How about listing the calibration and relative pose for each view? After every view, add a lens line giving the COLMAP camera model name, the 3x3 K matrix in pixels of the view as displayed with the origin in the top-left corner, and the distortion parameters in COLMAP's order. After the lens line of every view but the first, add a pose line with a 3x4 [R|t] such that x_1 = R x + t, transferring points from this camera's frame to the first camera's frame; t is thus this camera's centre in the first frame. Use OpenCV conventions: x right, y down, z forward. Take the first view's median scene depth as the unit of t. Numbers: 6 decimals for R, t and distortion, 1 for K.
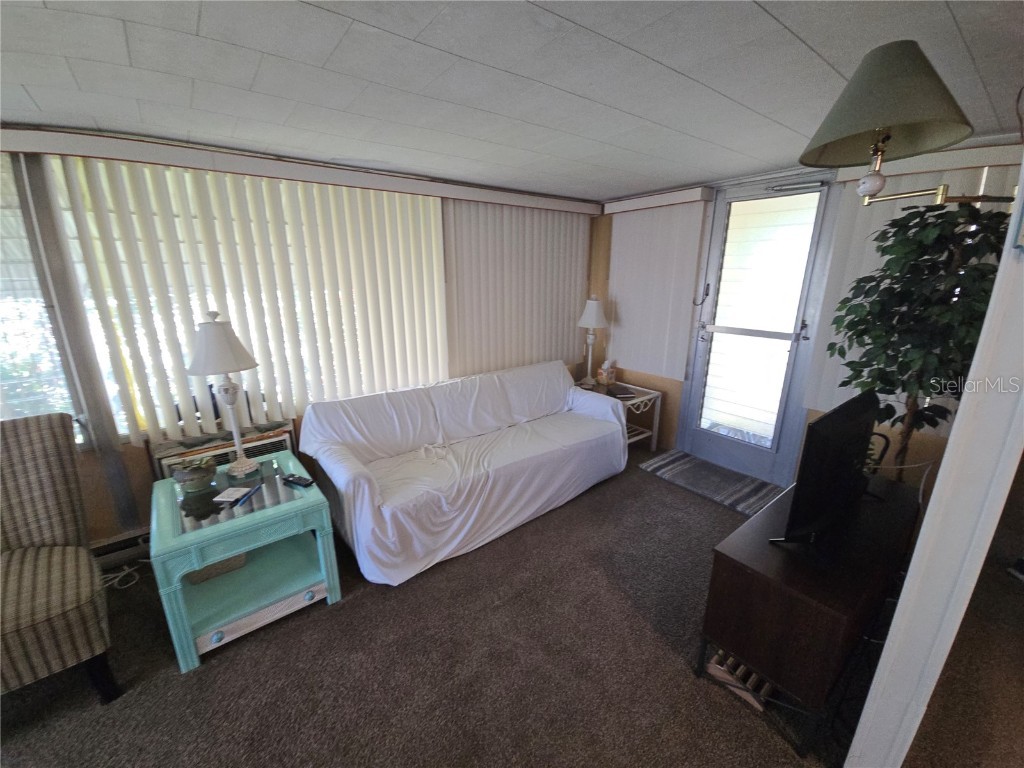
lens RADIAL K [[419.4, 0, 509.8], [0, 419.4, 386.6], [0, 0, 1]] dist [0.015589, -0.012863]
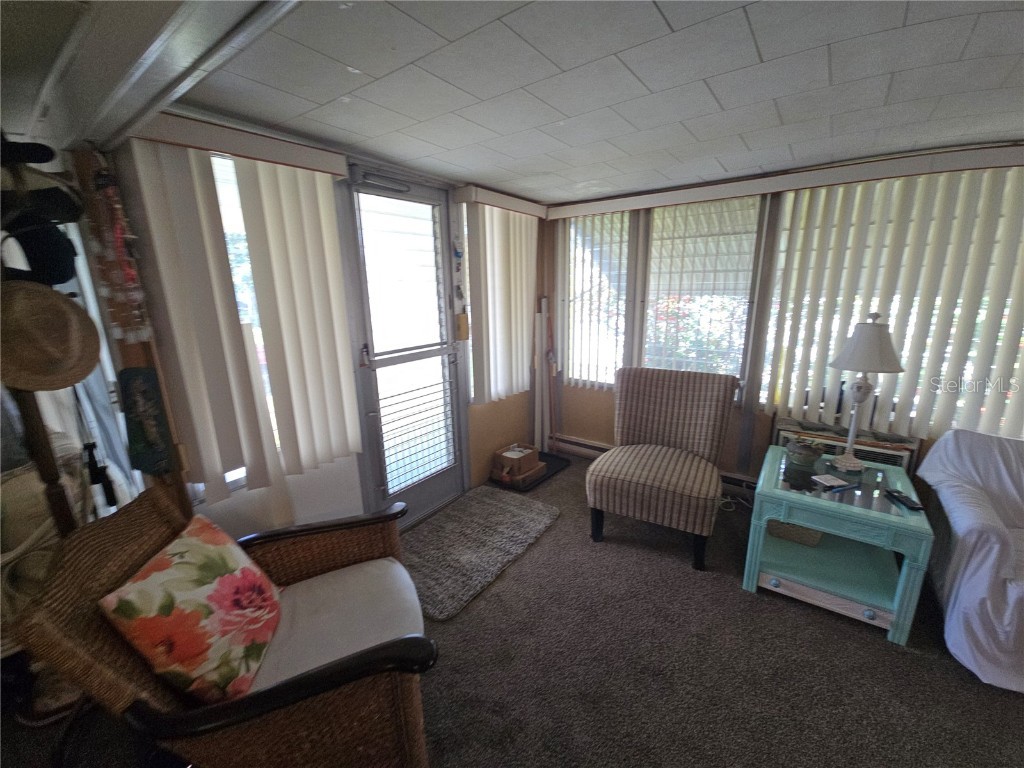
lens RADIAL K [[414.3, 0, 510.8], [0, 414.3, 386.2], [0, 0, 1]] dist [-0.001210, -0.000021]
pose [[0.264615, 0.231308, -0.936203, 0.054959], [-0.233548, 0.957279, 0.170504, 0.026023], [0.935646, 0.173530, 0.307332, -0.114087]]
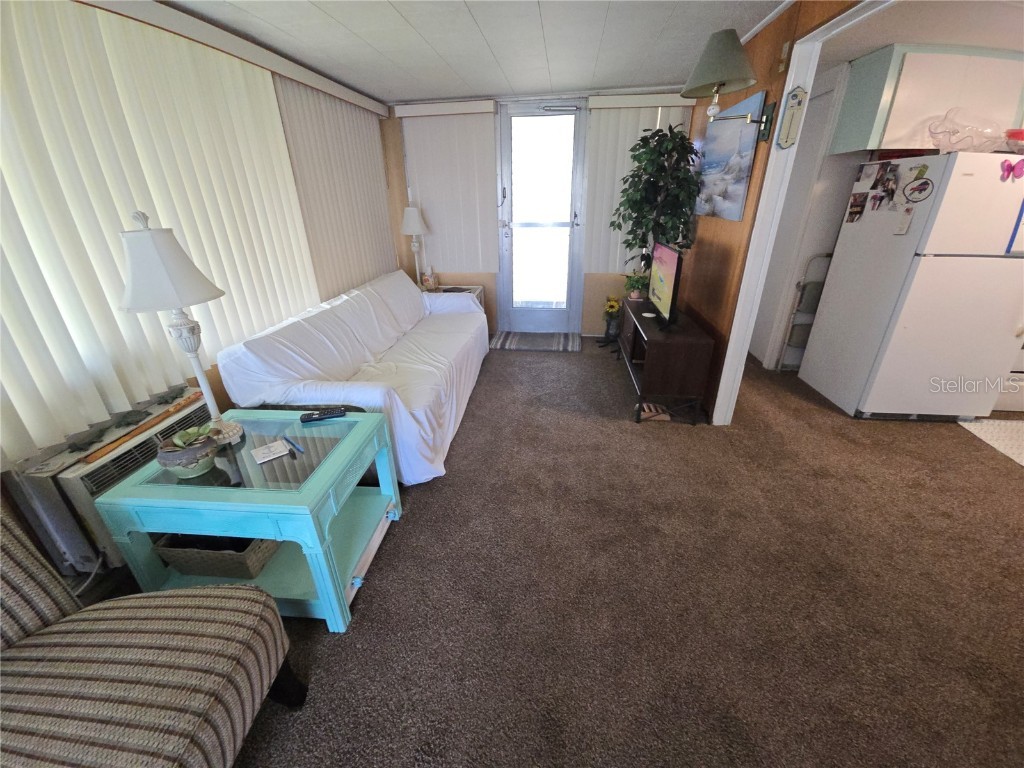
lens RADIAL K [[419.4, 0, 509.8], [0, 419.4, 386.6], [0, 0, 1]] dist [0.015589, -0.012863]
pose [[0.697248, -0.308152, 0.647215, -0.676777], [0.205056, 0.950897, 0.231834, 0.039107], [-0.686875, -0.028930, 0.726199, 0.098961]]
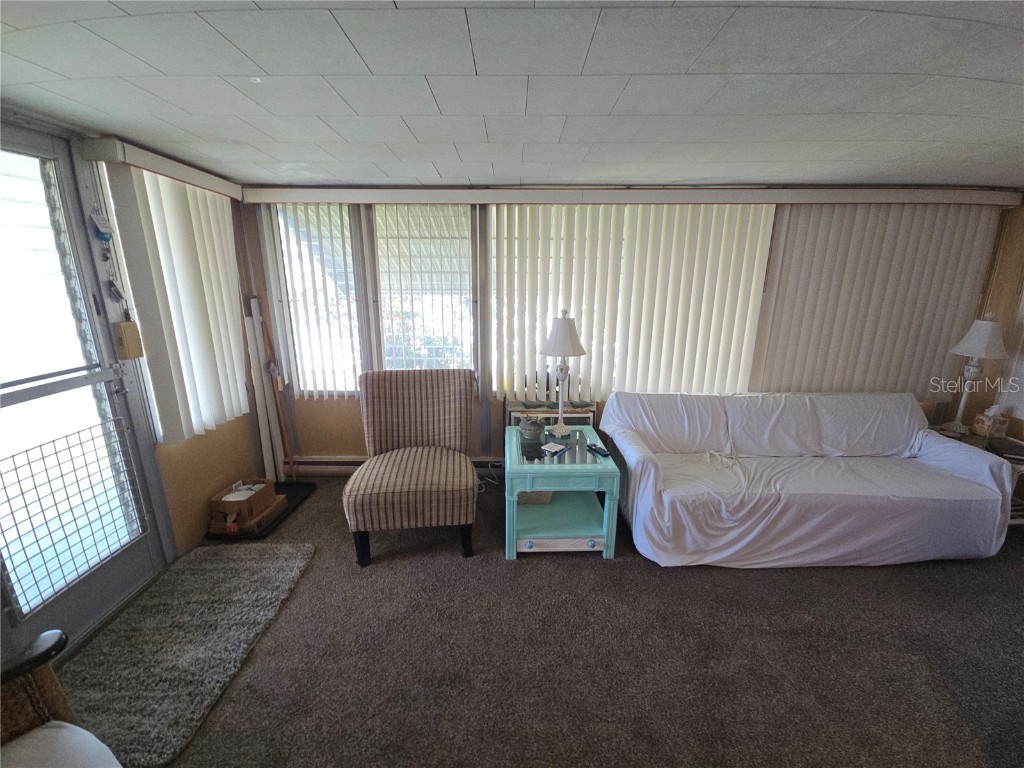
lens RADIAL K [[415.4, 0, 512.4], [0, 415.4, 386.3], [0, 0, 1]] dist [0.006812, -0.004701]
pose [[0.788003, 0.158747, -0.594854, -0.007226], [-0.166349, 0.985149, 0.042541, 0.024867], [0.592773, 0.065431, 0.802707, -0.115285]]
